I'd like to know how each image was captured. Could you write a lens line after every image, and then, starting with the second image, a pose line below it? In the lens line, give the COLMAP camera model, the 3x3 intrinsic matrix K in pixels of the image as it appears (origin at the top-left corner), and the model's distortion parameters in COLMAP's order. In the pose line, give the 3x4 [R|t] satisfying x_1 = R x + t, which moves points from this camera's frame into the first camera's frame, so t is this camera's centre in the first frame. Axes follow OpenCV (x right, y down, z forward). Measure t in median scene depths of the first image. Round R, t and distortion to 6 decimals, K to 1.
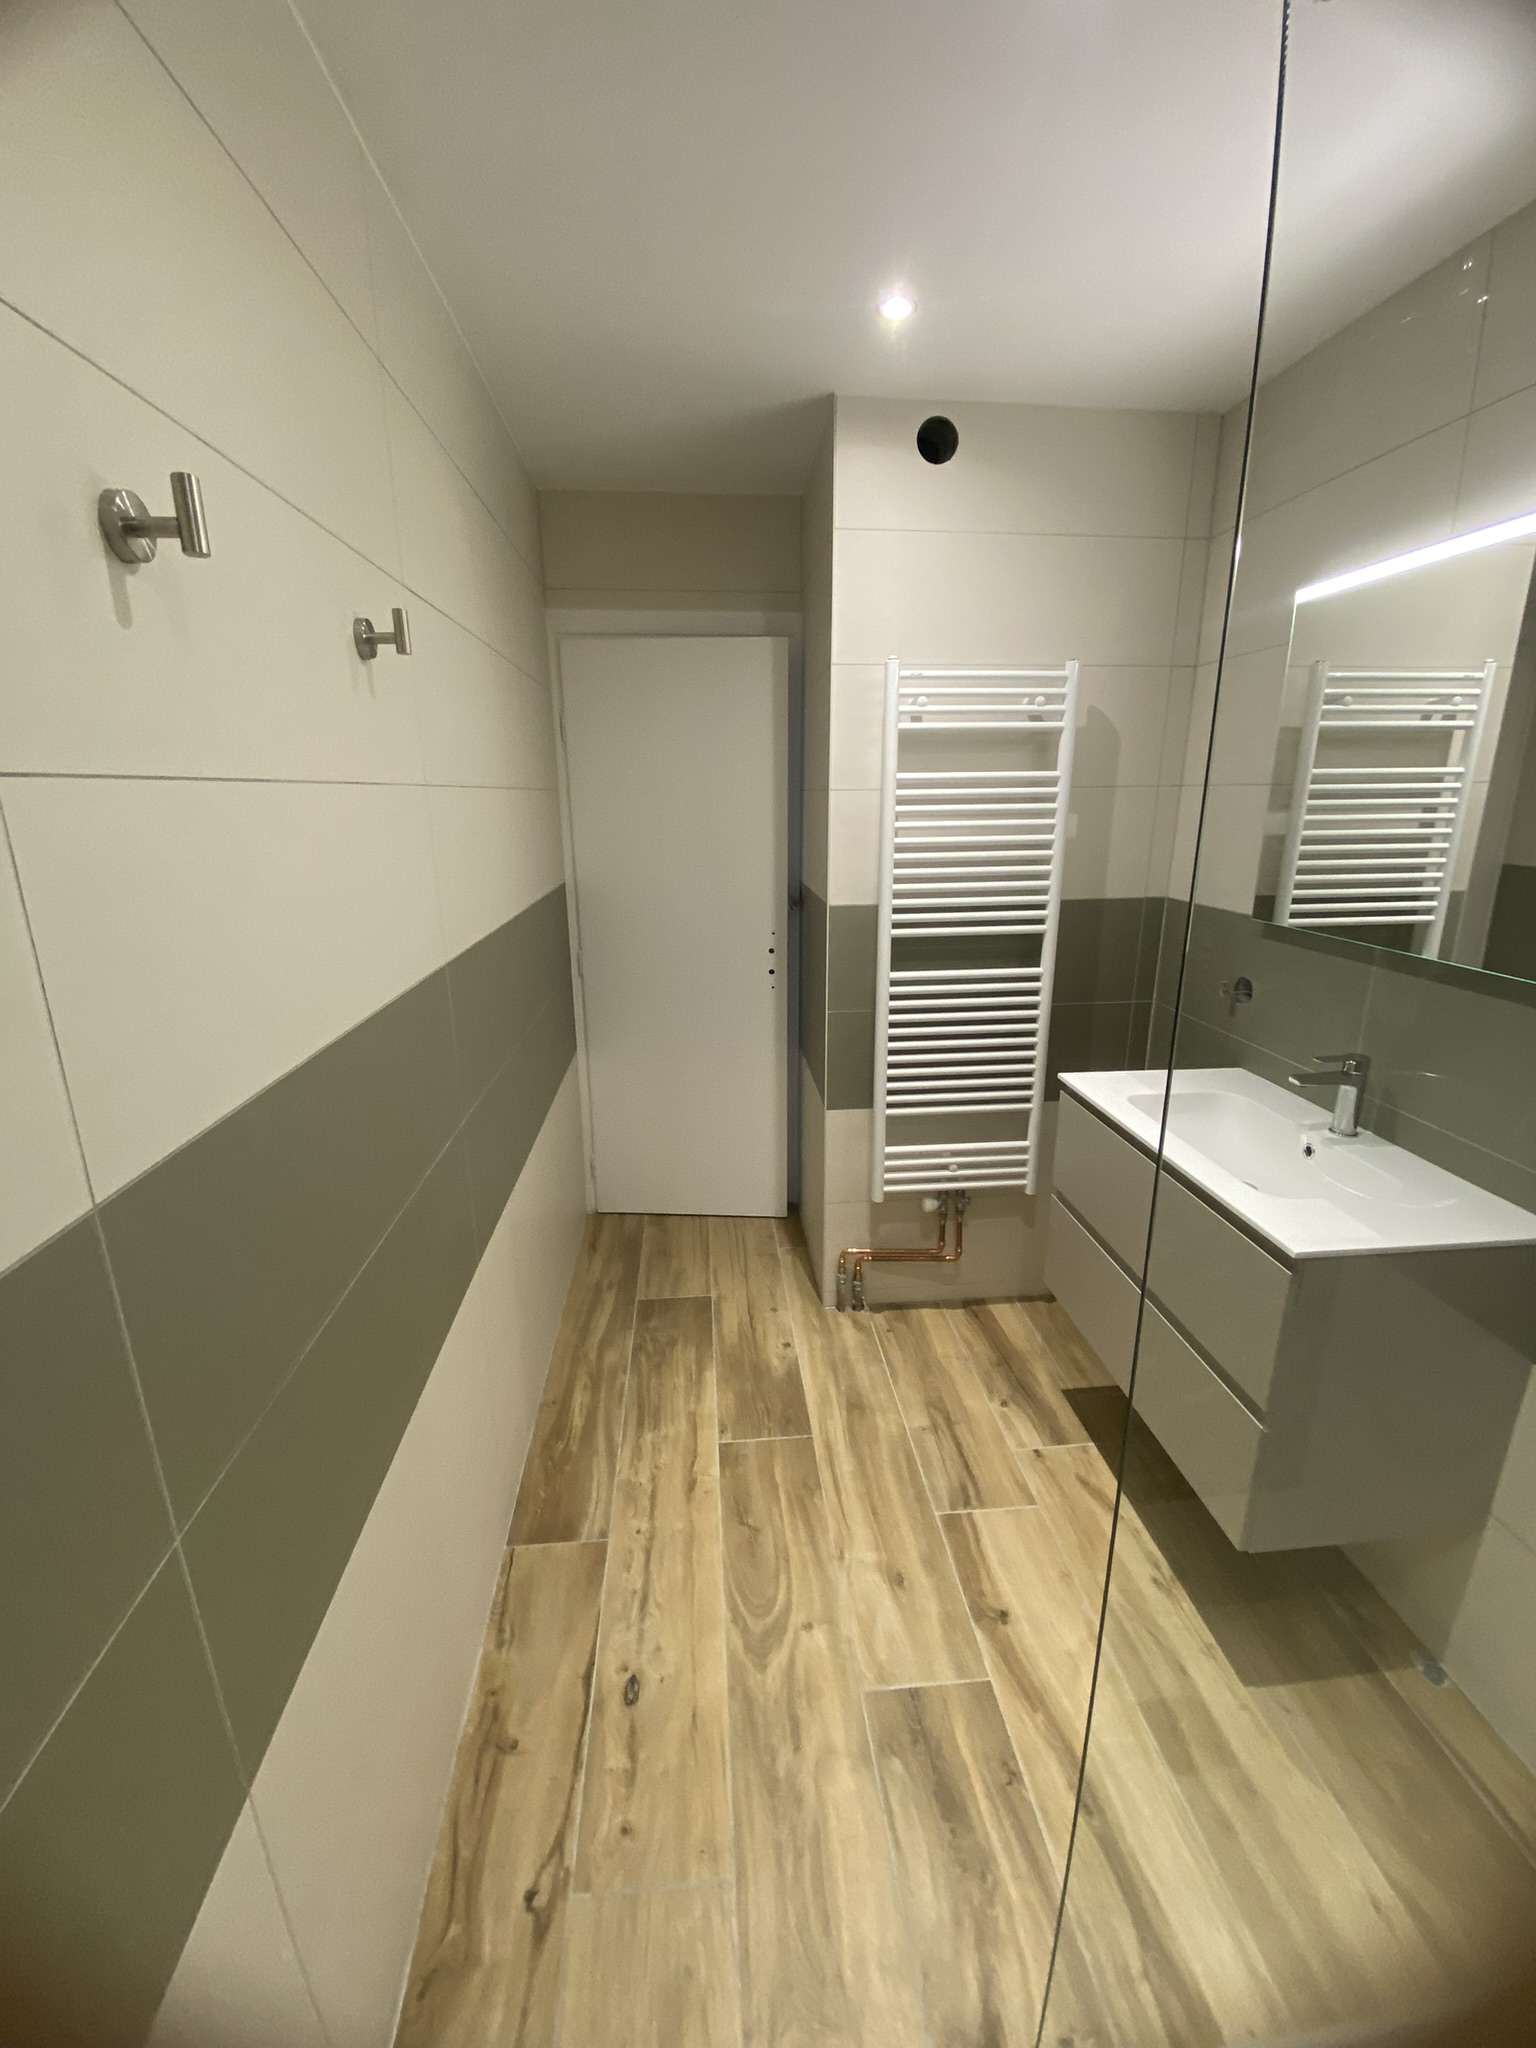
lens RADIAL K [[844.6, 0, 753.8], [0, 844.6, 1030.3], [0, 0, 1]] dist [0.012562, -0.014992]
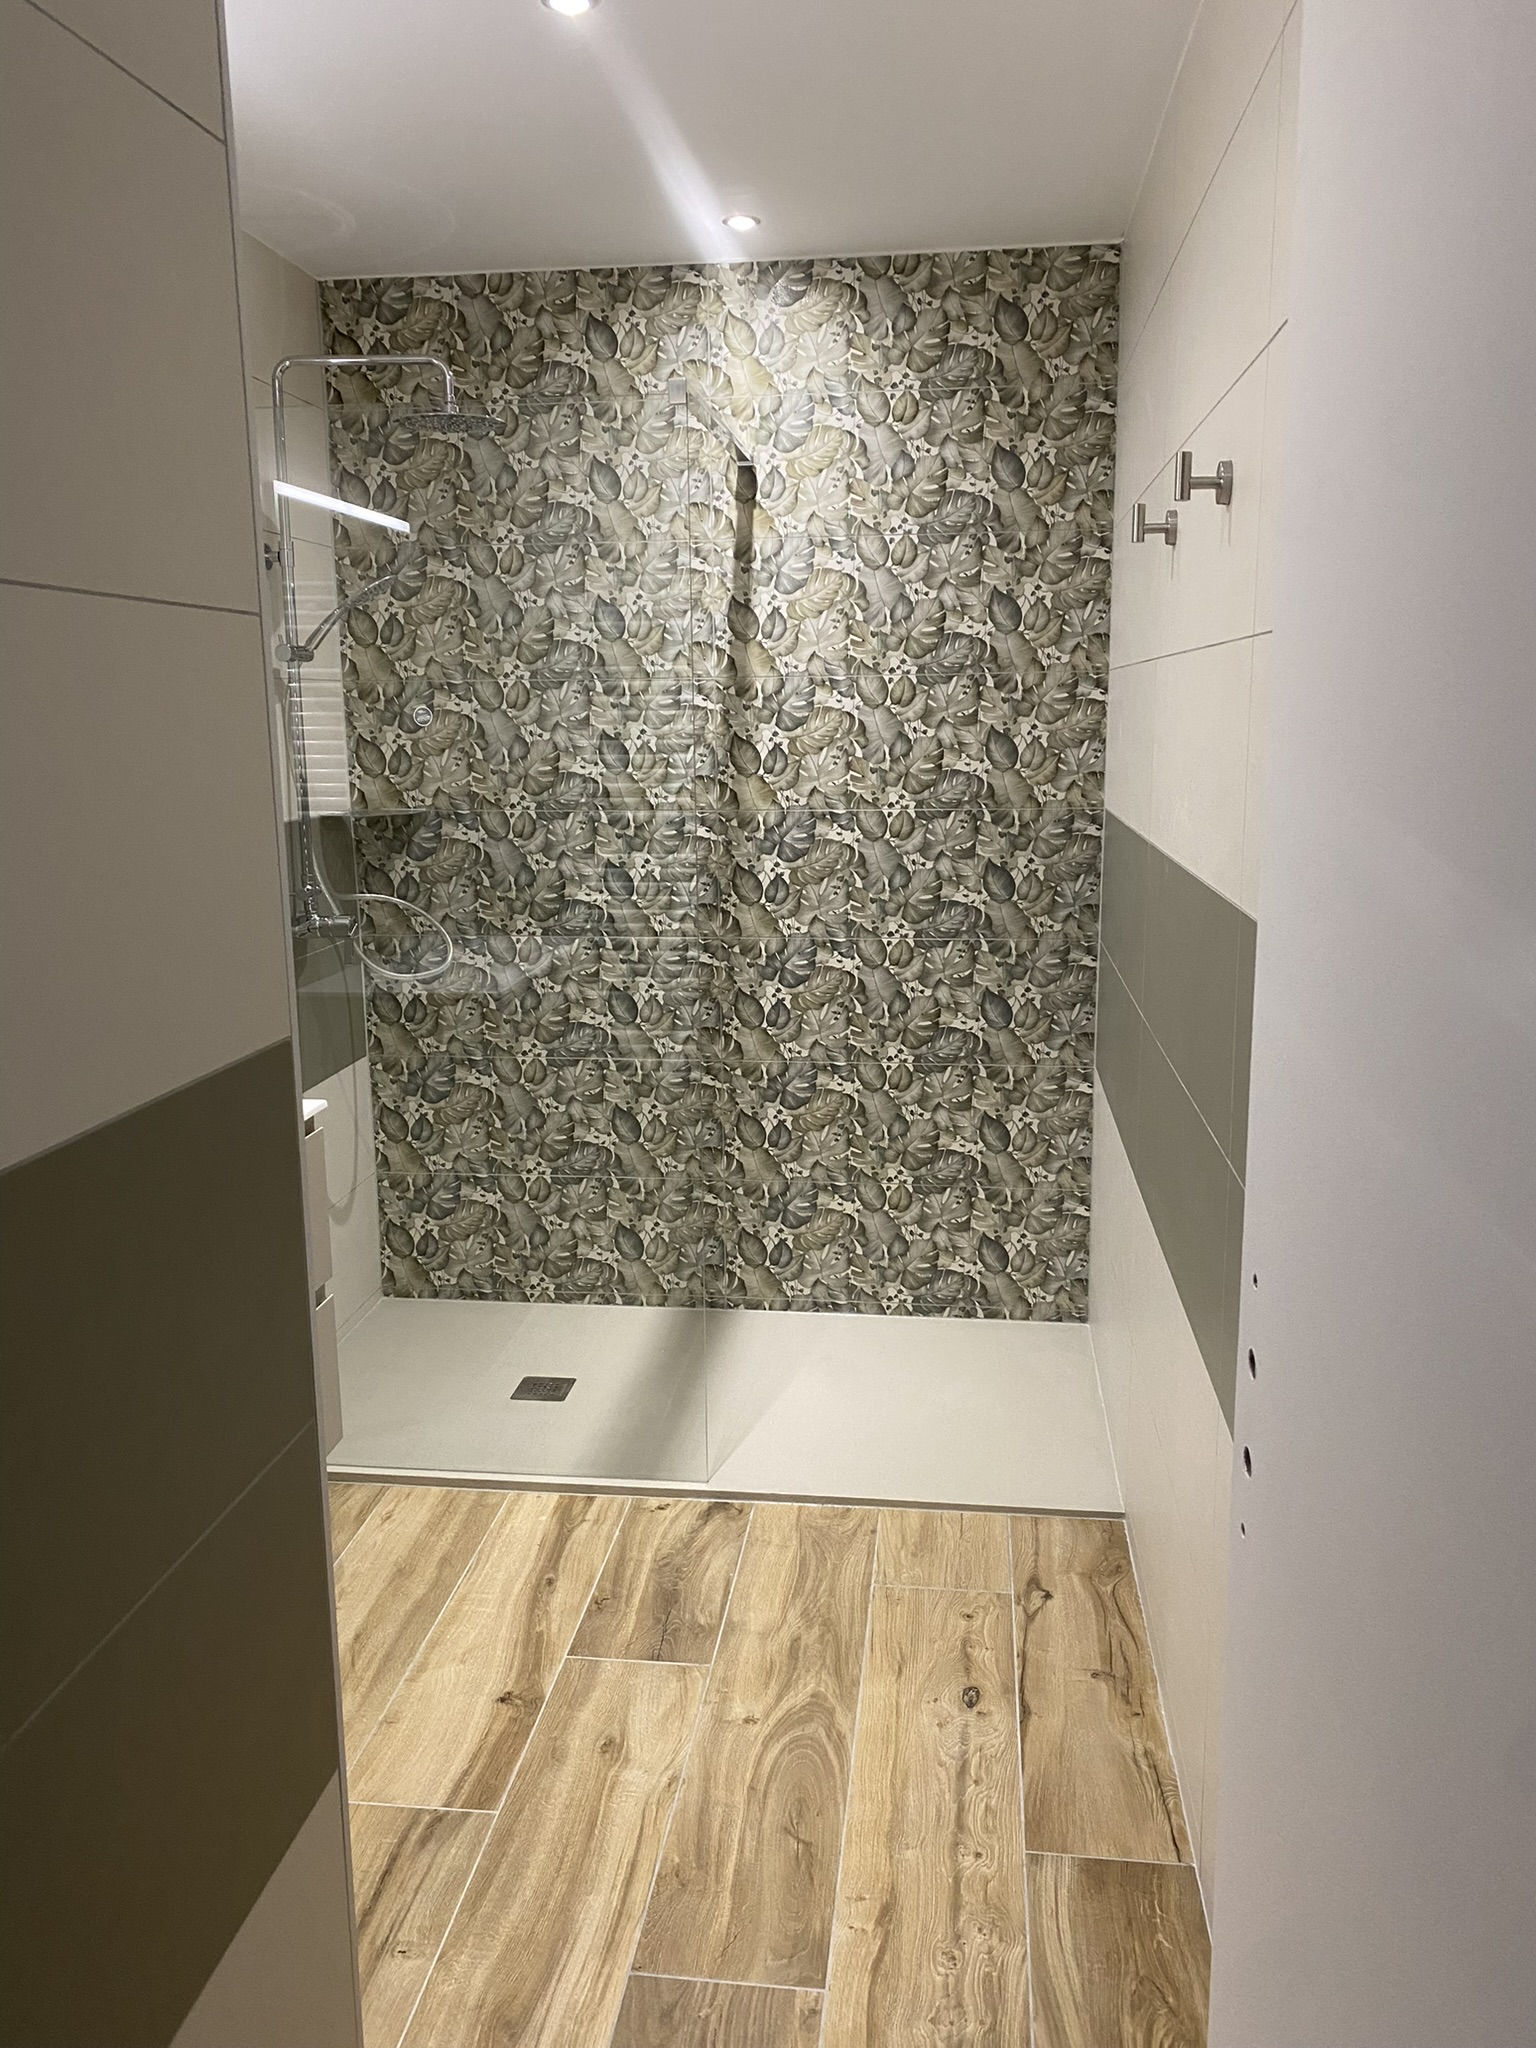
lens RADIAL K [[1628.2, 0, 768.0], [0, 1628.2, 1040.4], [0, 0, 1]] dist [0.111292, -0.092539]
pose [[-0.980884, -0.020731, 0.193485, -0.186002], [0.070715, 0.888358, 0.453674, -0.430913], [-0.181289, 0.458684, -0.869910, 1.611406]]
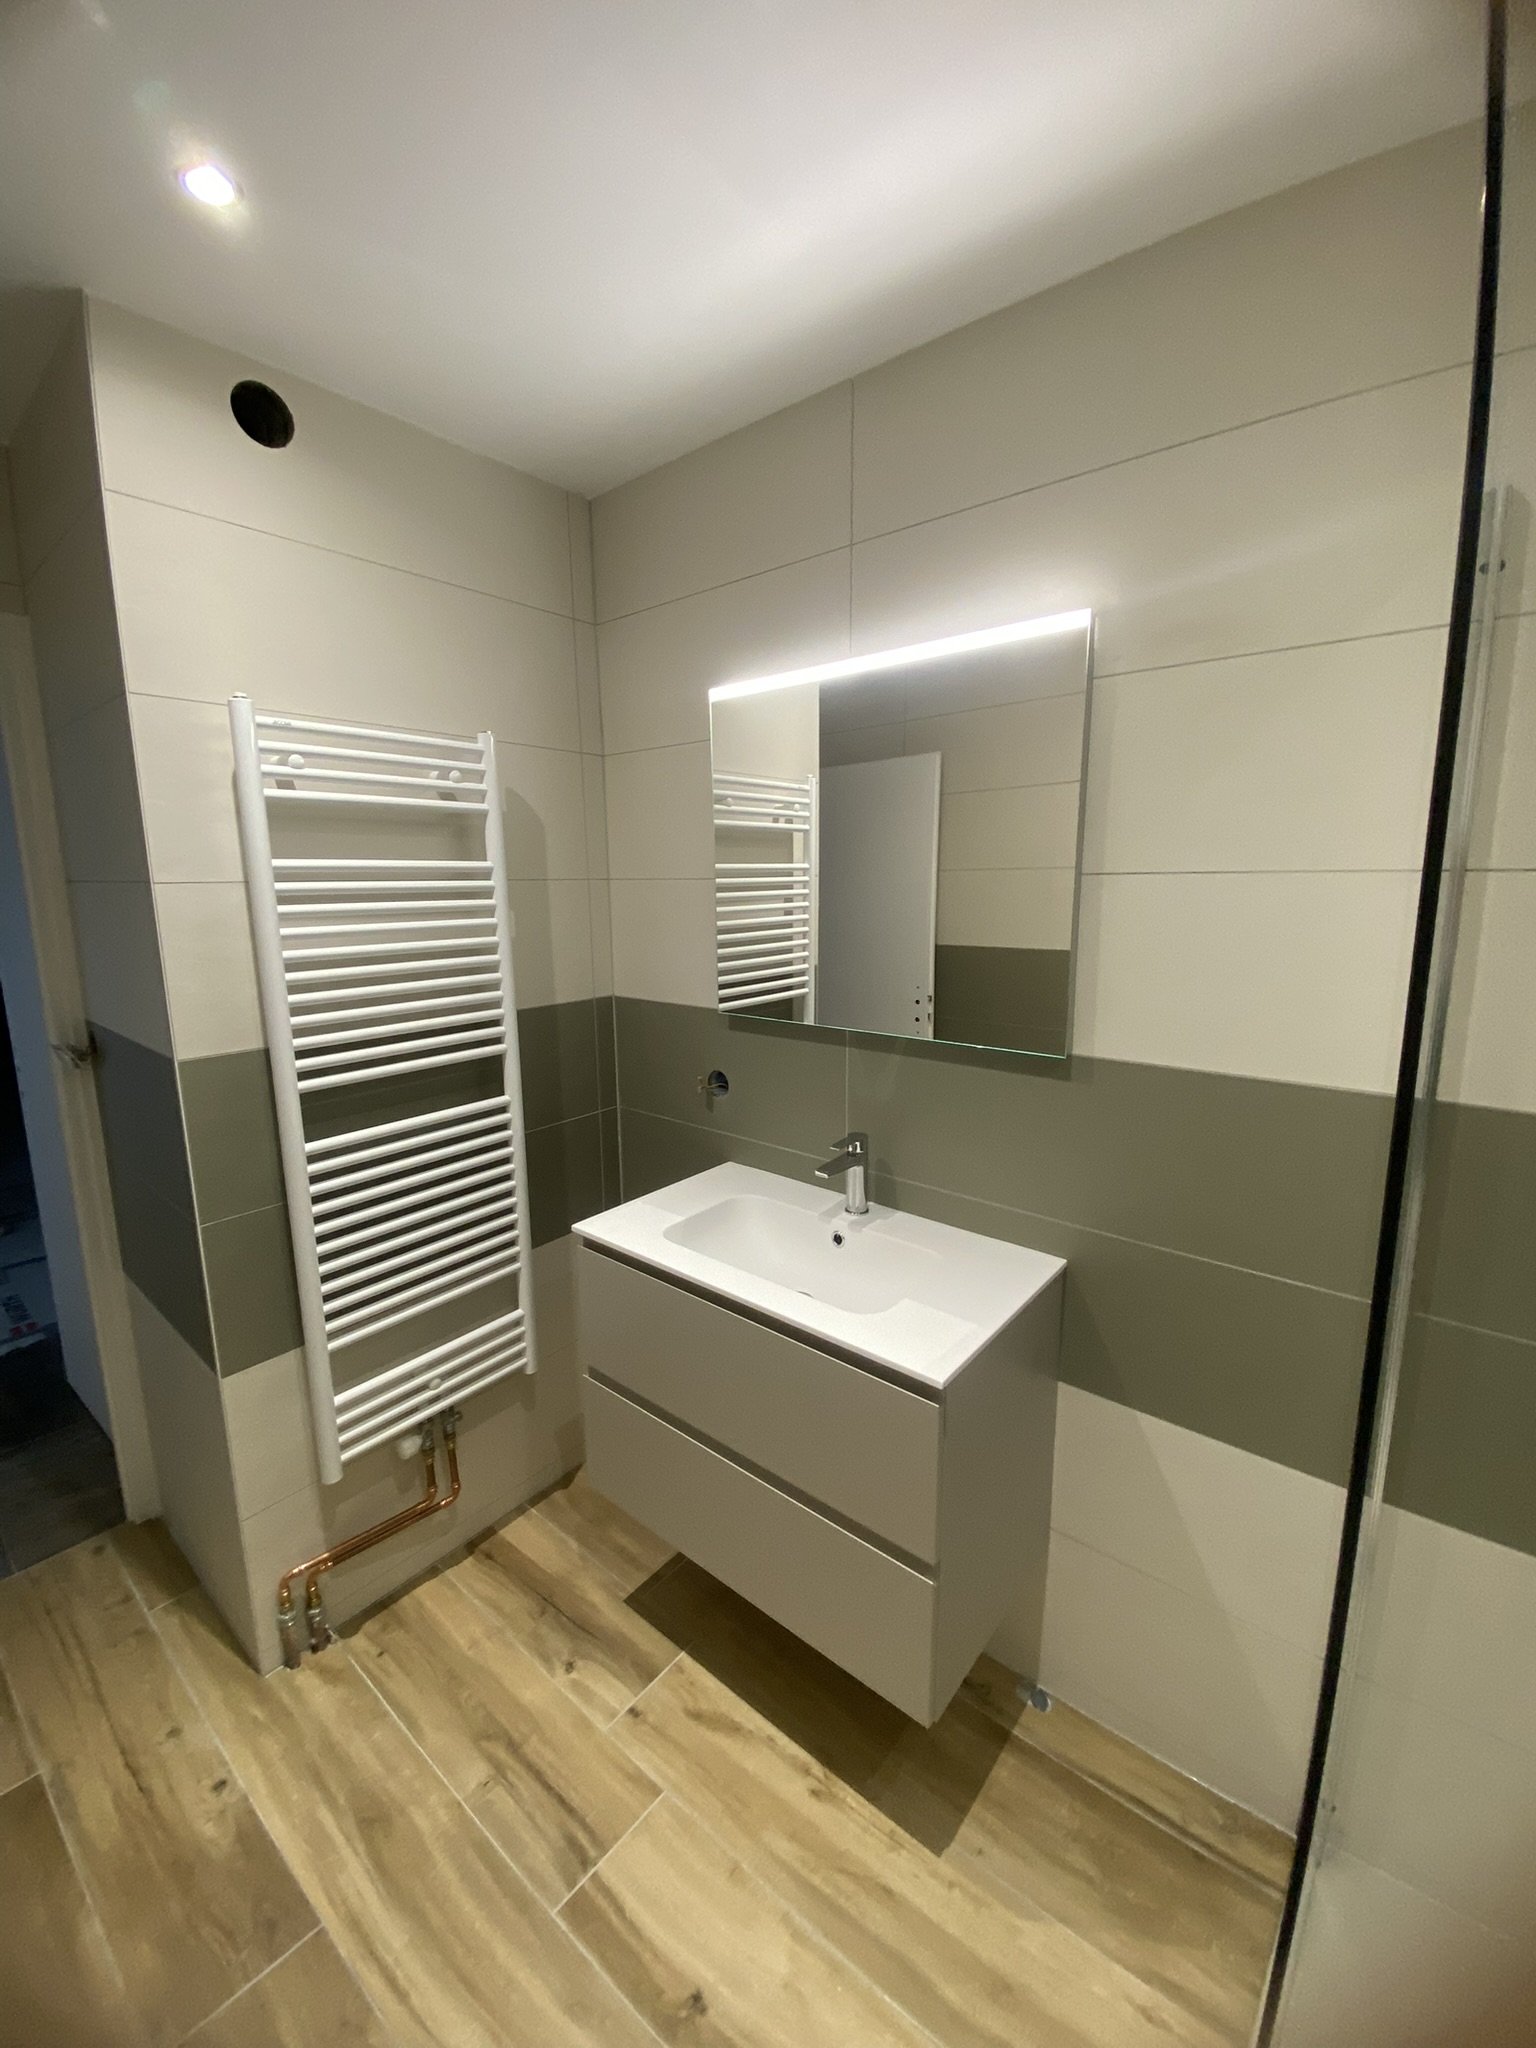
lens RADIAL K [[844.6, 0, 778.5], [0, 844.6, 1021.9], [0, 0, 1]] dist [0.012562, -0.014992]
pose [[0.694760, -0.118609, 0.709395, -0.048772], [0.199843, 0.979306, -0.031983, -0.070713], [-0.690921, 0.163989, 0.704085, 0.254441]]
